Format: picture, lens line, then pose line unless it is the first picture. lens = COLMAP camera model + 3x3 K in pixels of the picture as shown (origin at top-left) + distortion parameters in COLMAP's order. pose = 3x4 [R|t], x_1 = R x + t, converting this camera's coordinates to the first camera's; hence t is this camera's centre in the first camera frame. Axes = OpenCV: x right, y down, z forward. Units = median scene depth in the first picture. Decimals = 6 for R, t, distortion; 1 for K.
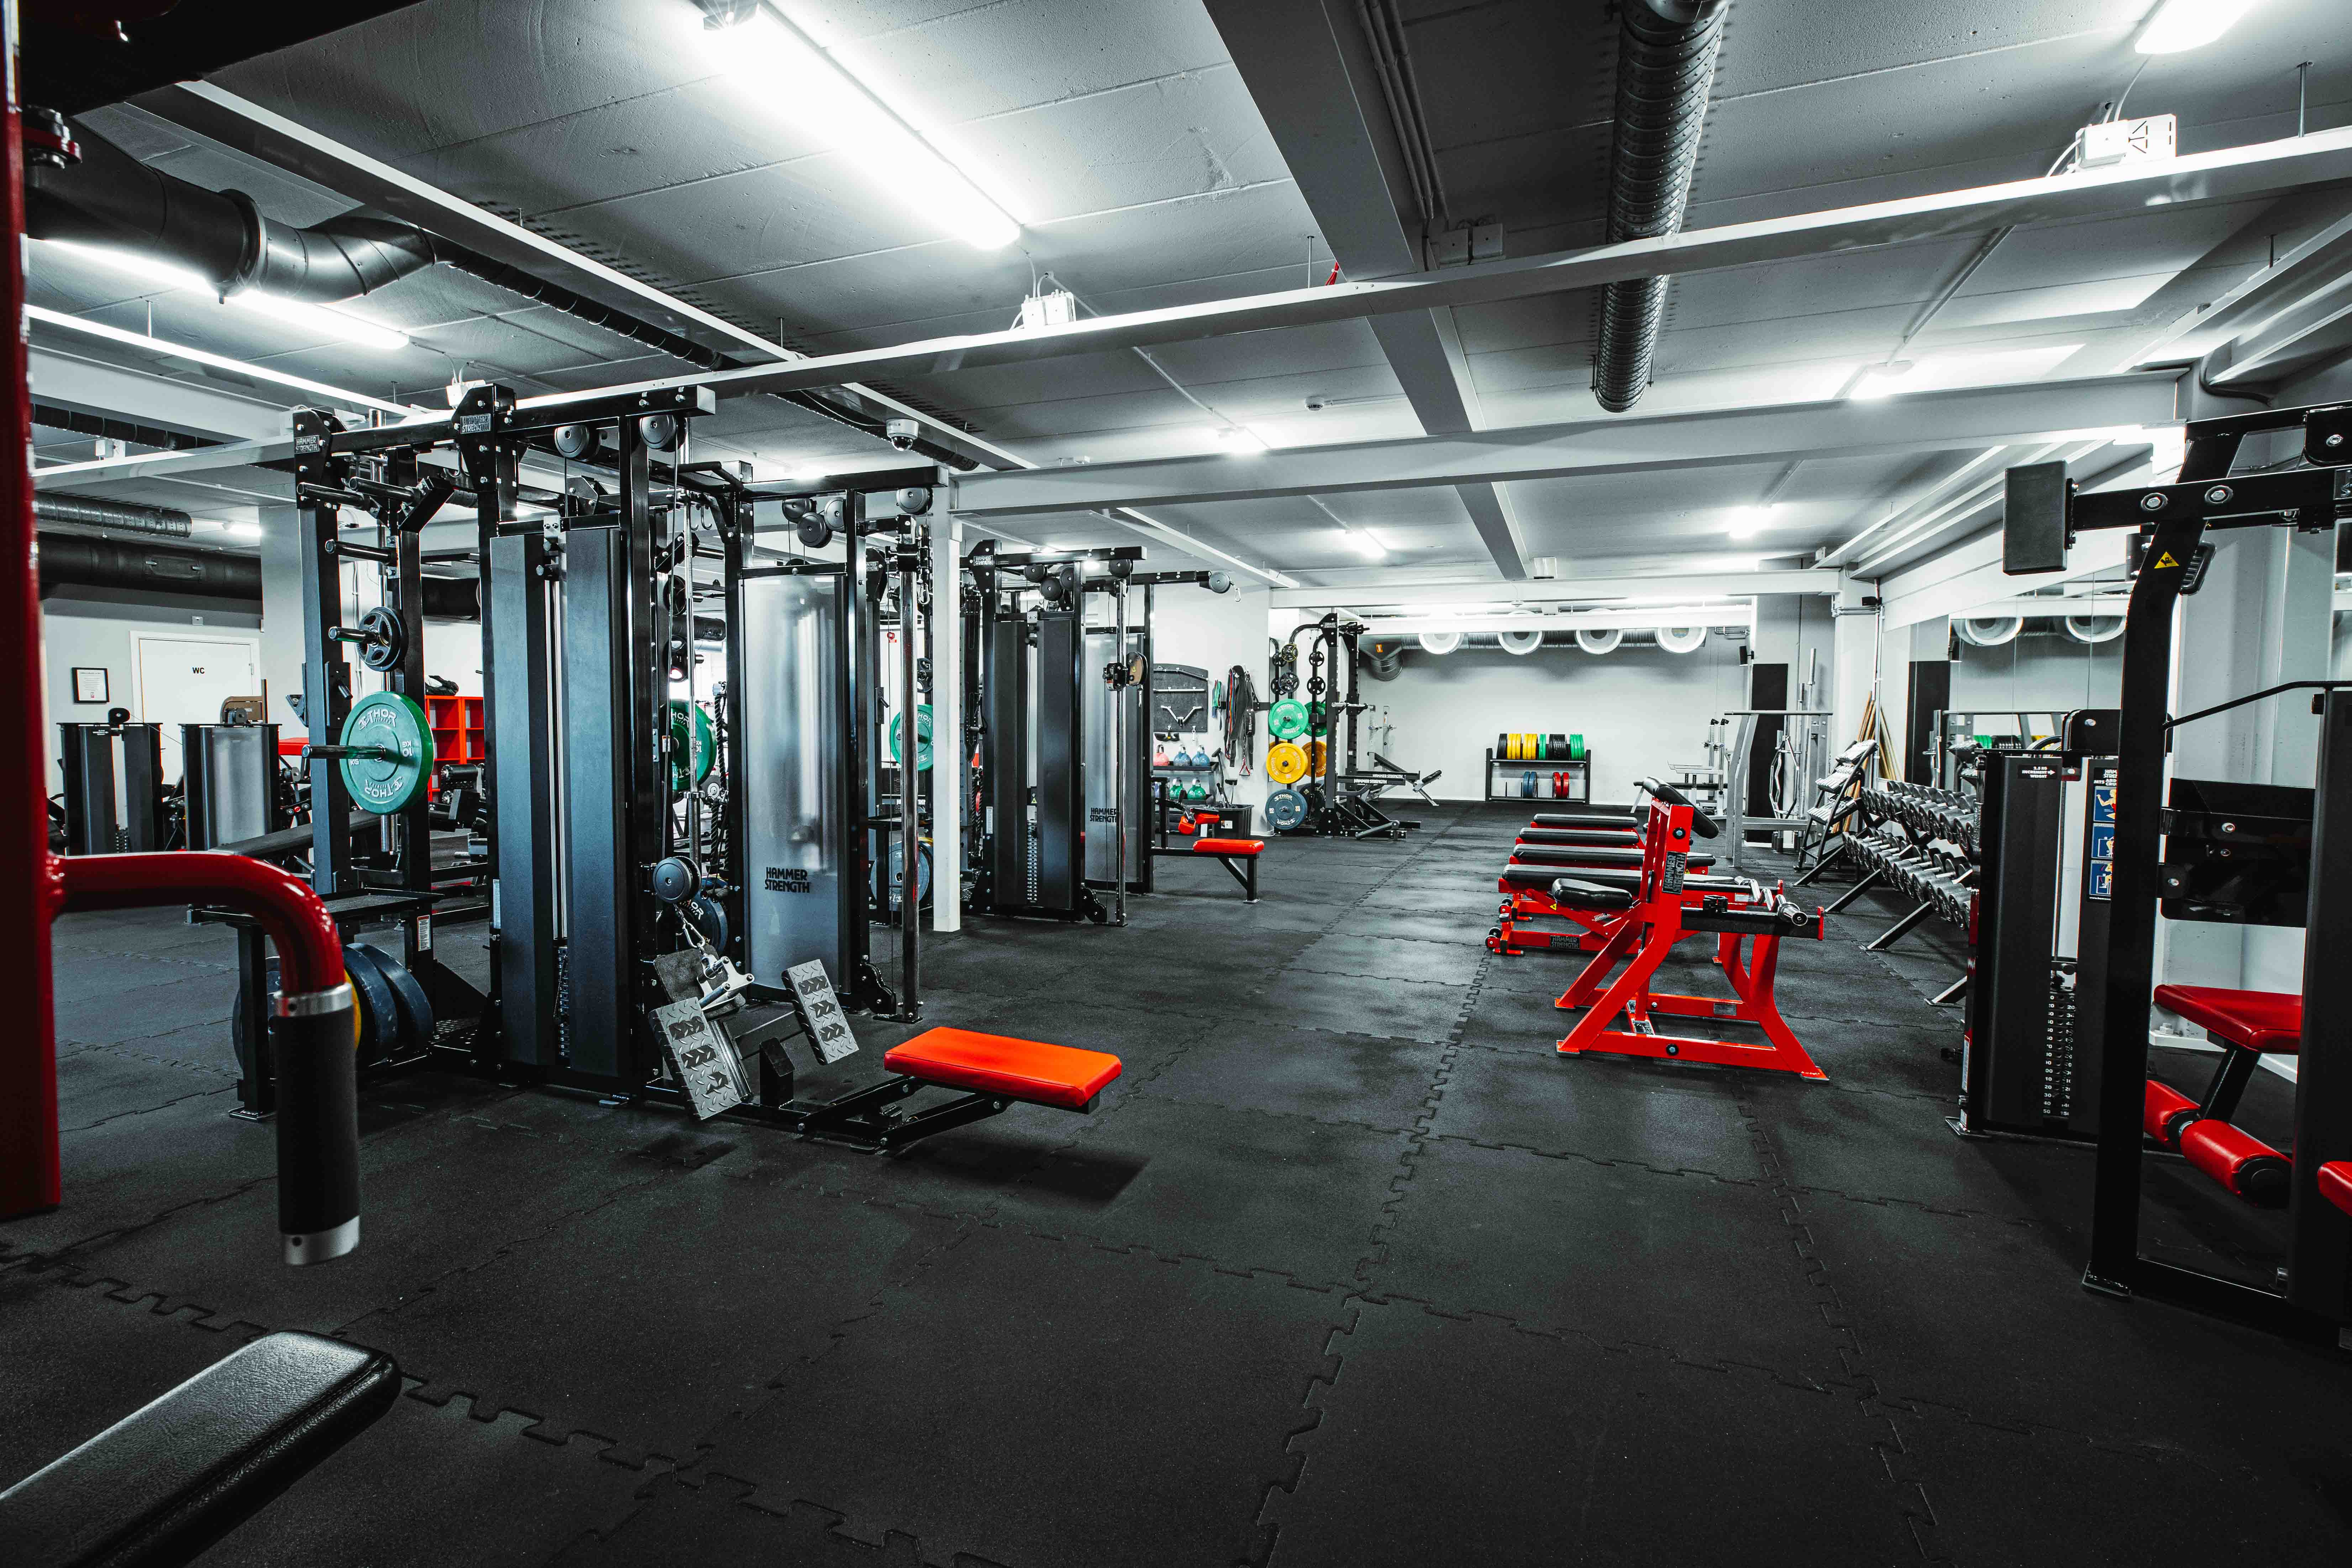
lens RADIAL K [[1076.9, 0, 1165.9], [0, 1076.9, 771.8], [0, 0, 1]] dist [0.006109, 0.000701]
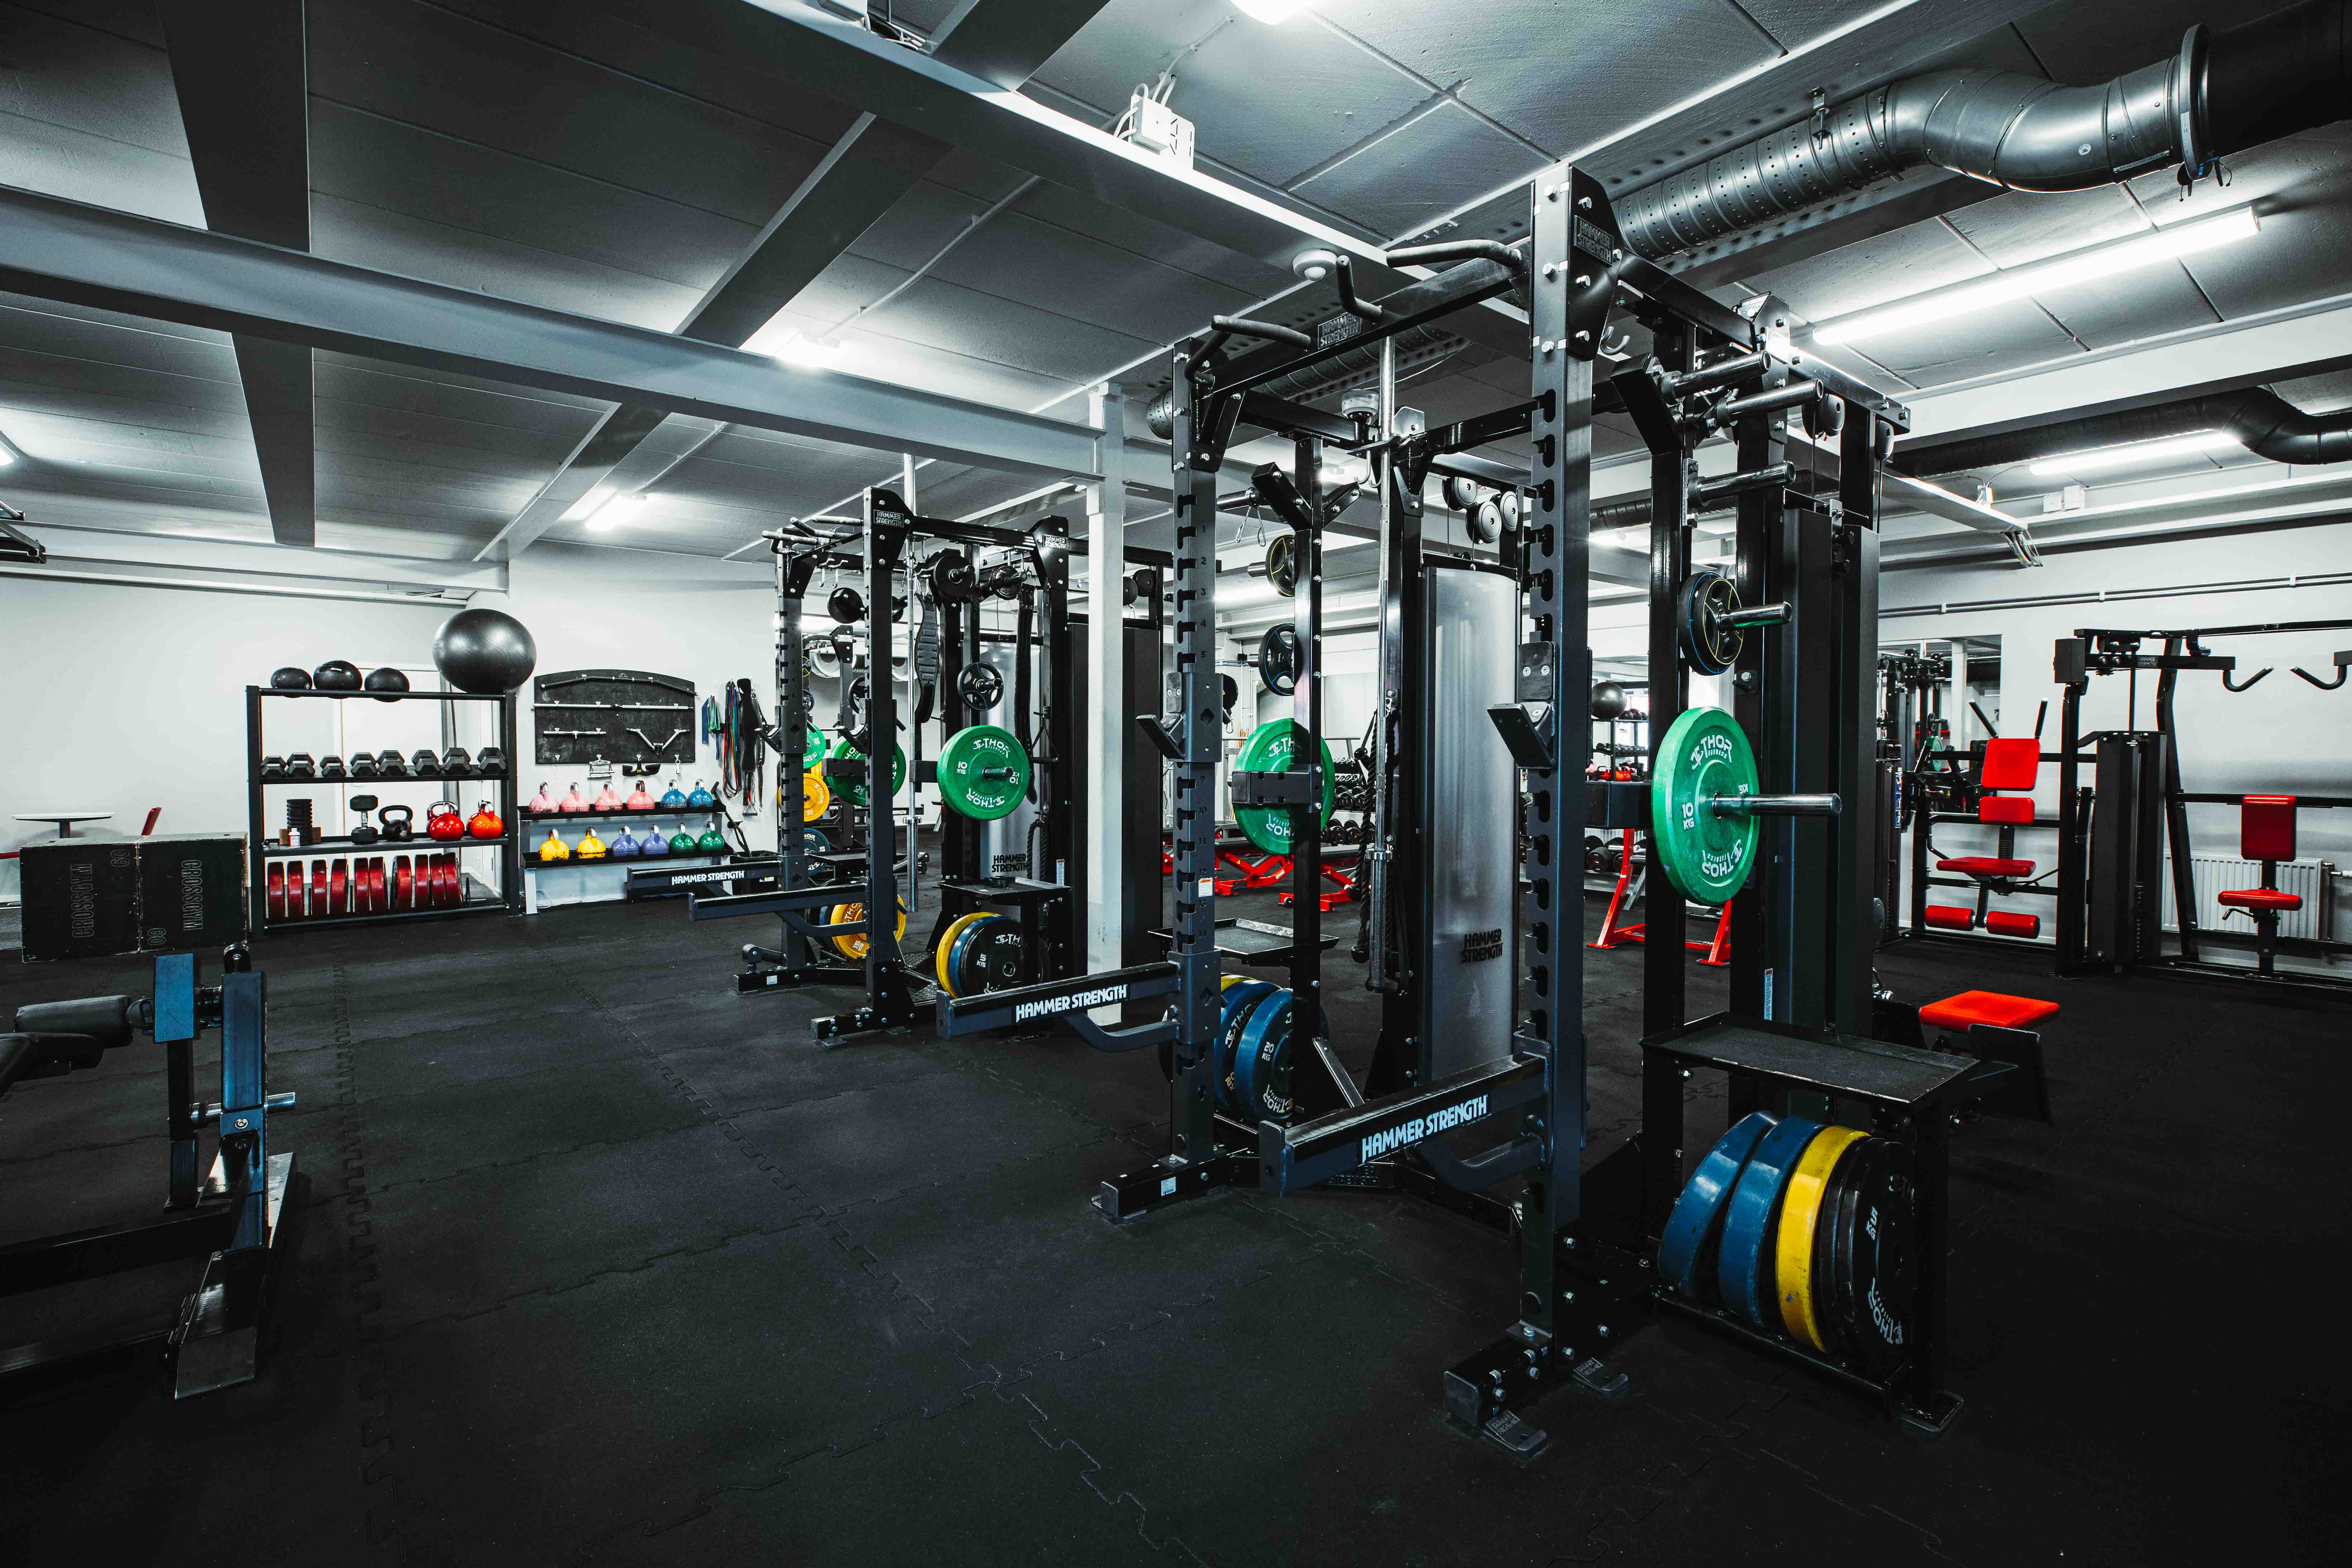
lens RADIAL K [[1076.9, 0, 1179.8], [0, 1076.9, 775.7], [0, 0, 1]] dist [0.006109, 0.000701]
pose [[0.506269, -0.028726, 0.861897, -1.137150], [0.044618, 0.998979, 0.007086, -0.043384], [-0.861221, 0.034869, 0.507034, 0.769764]]
